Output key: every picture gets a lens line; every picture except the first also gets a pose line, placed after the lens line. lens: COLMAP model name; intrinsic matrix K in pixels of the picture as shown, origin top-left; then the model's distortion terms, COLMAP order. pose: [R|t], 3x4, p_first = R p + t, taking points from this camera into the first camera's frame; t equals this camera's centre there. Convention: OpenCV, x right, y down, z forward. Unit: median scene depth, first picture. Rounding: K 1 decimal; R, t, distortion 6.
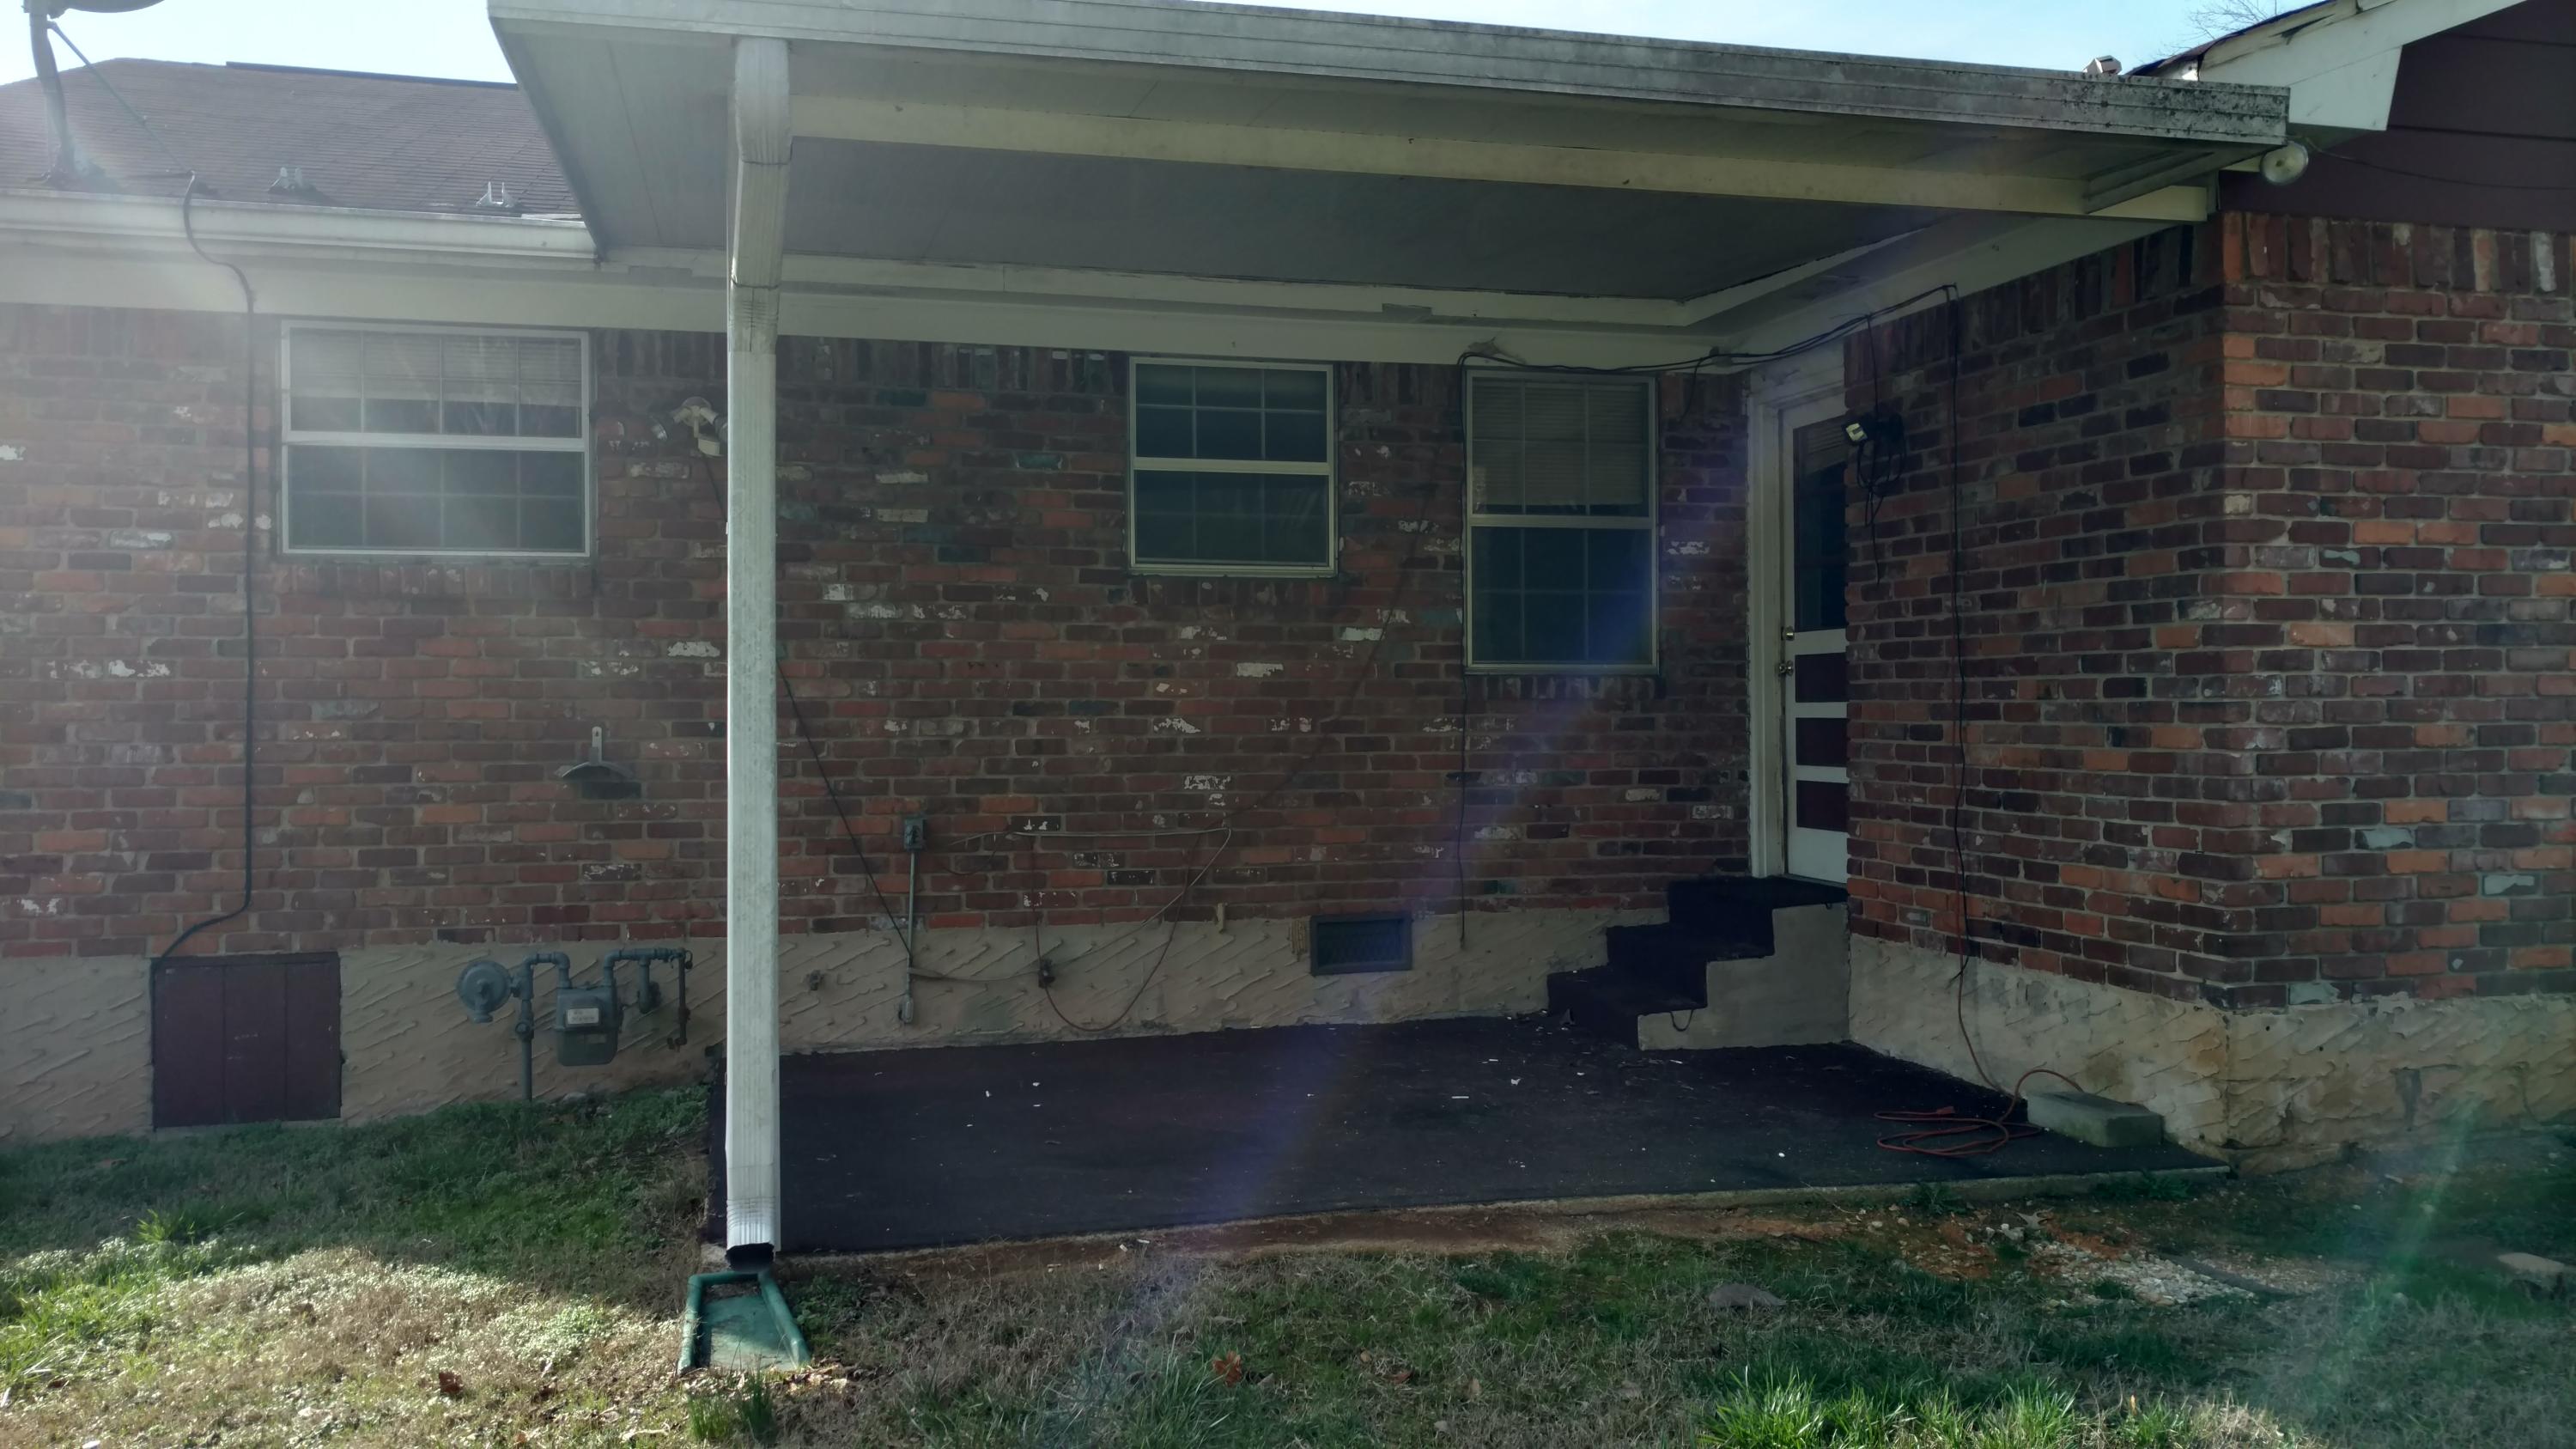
lens RADIAL K [[2033.9, 0, 1257.0], [0, 2033.9, 689.9], [0, 0, 1]] dist [0.037141, -0.020284]
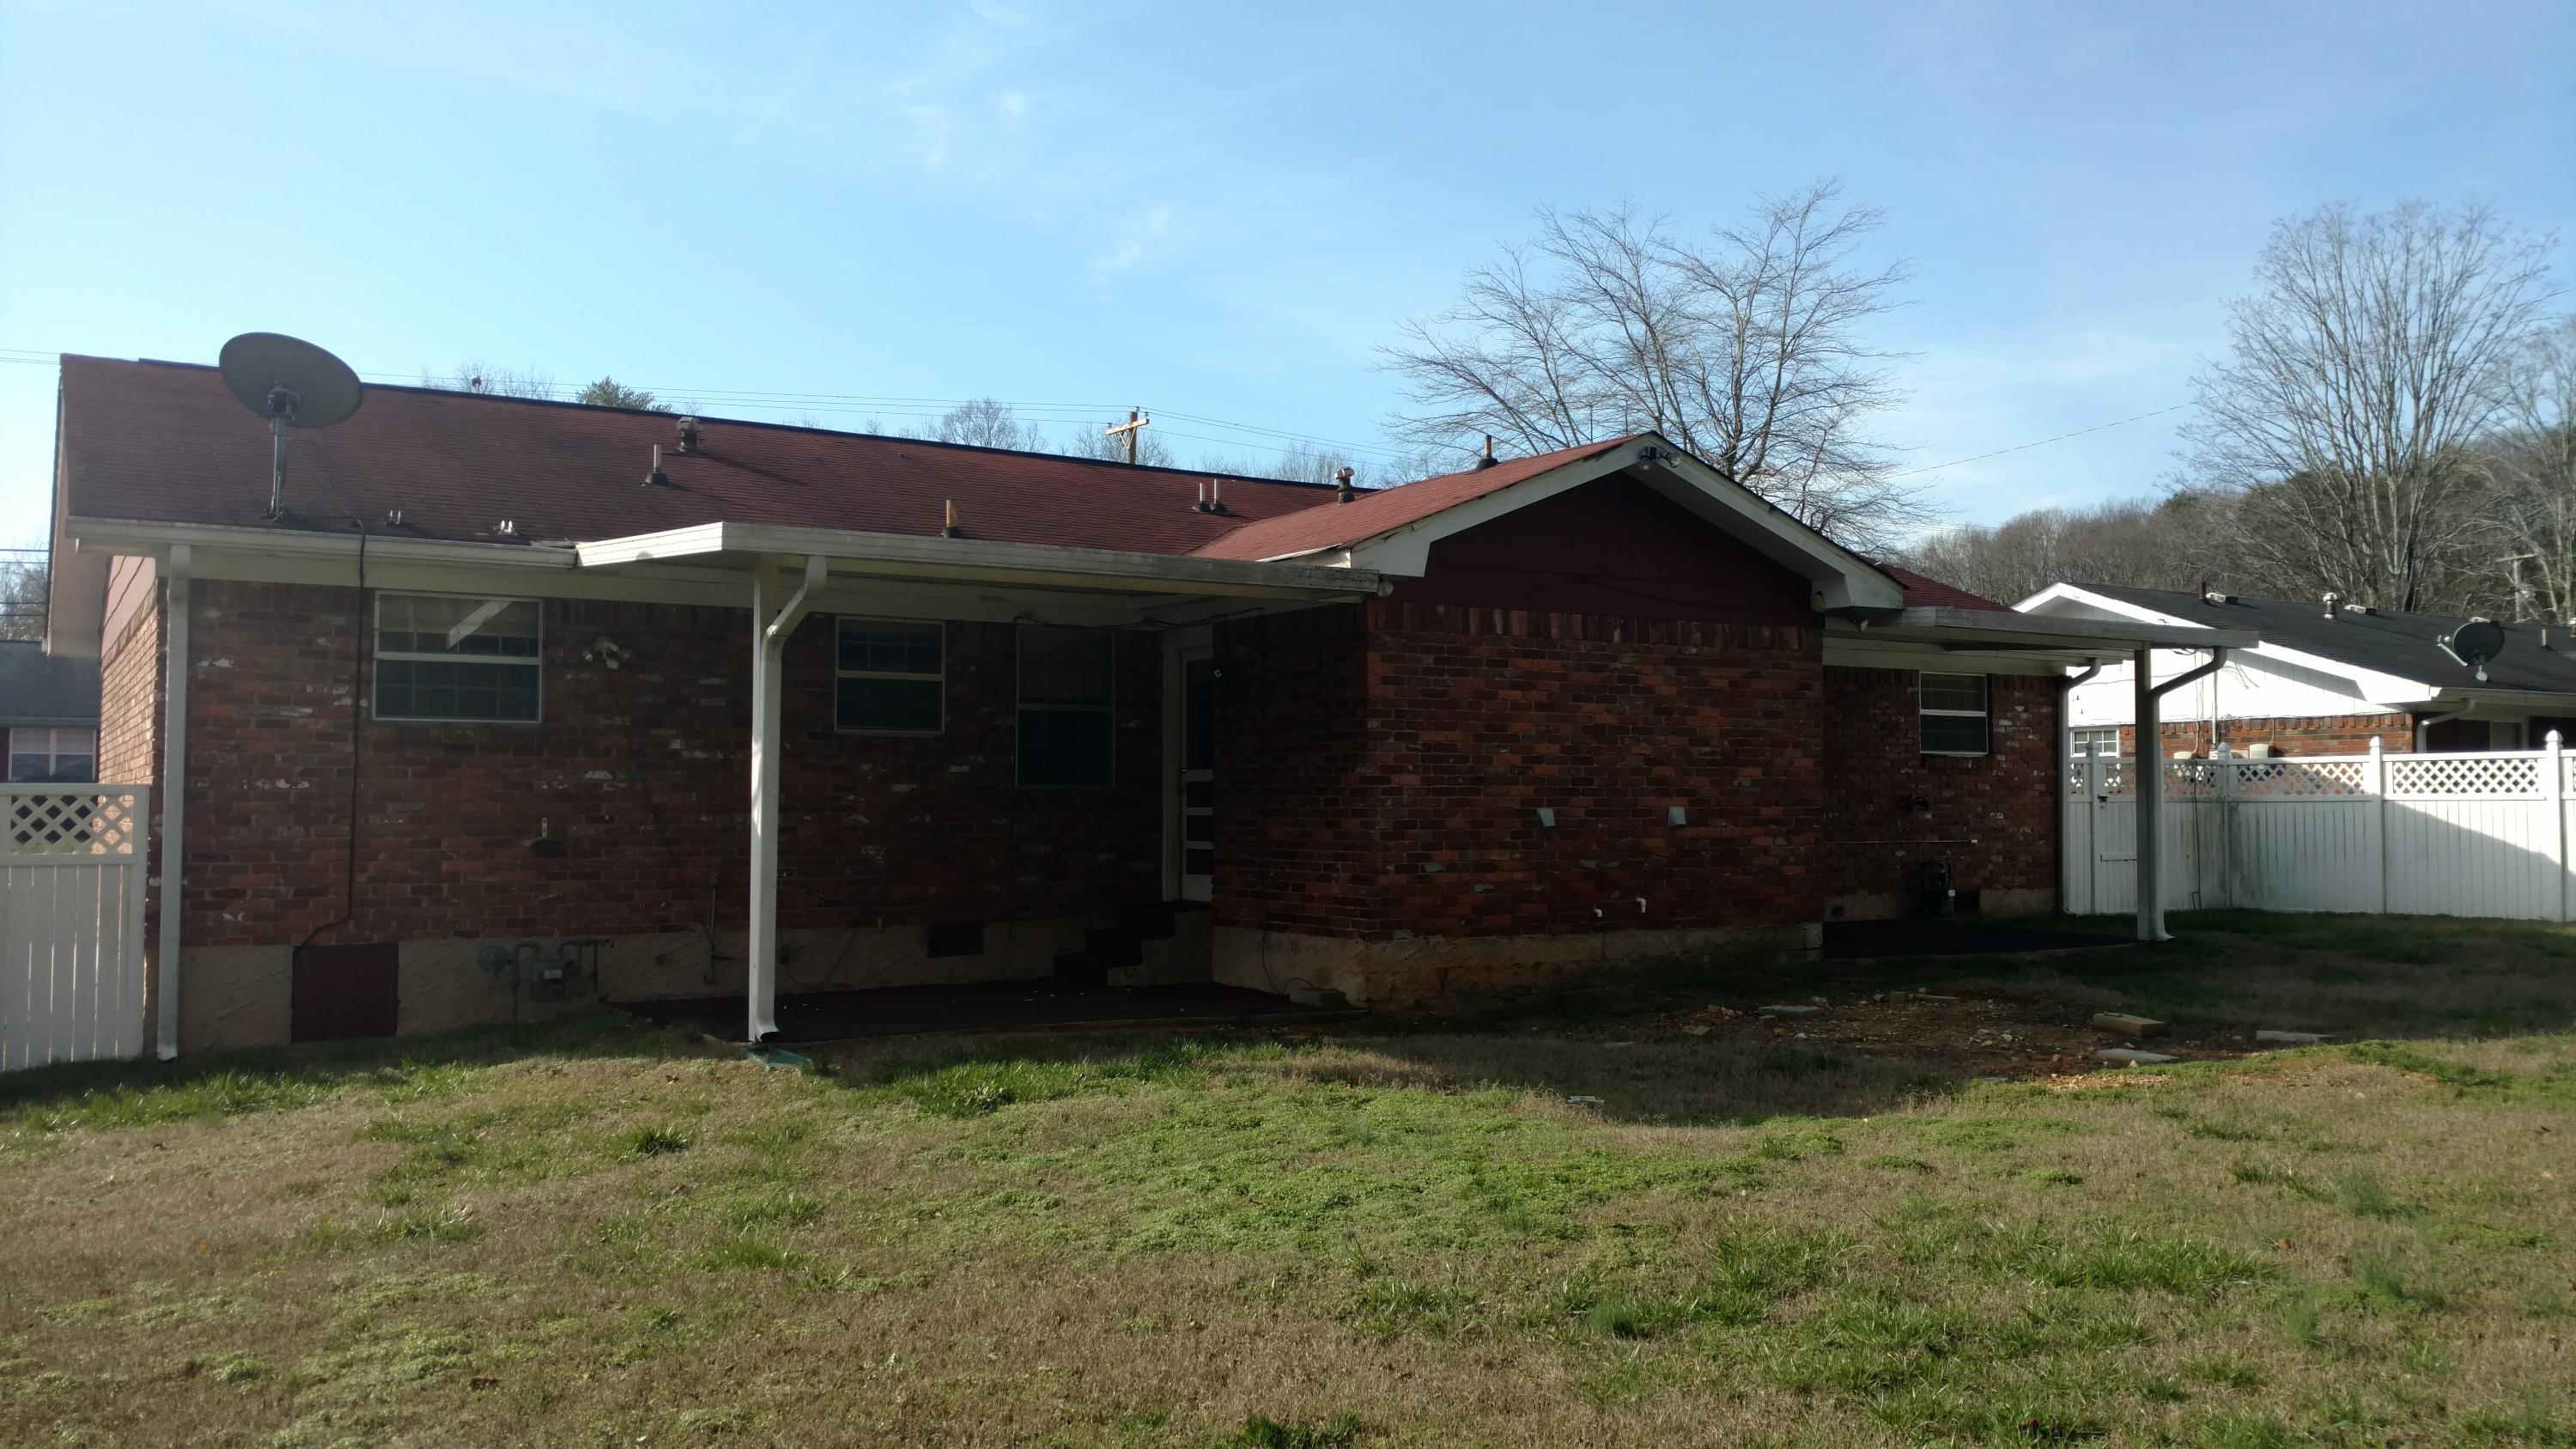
lens RADIAL K [[2033.9, 0, 1288.7], [0, 2033.9, 728.7], [0, 0, 1]] dist [0.037141, -0.020284]
pose [[0.949652, 0.018100, 0.312785, -0.275121], [-0.008646, 0.999464, -0.031586, -0.009389], [-0.313189, 0.027292, 0.949299, -0.952854]]
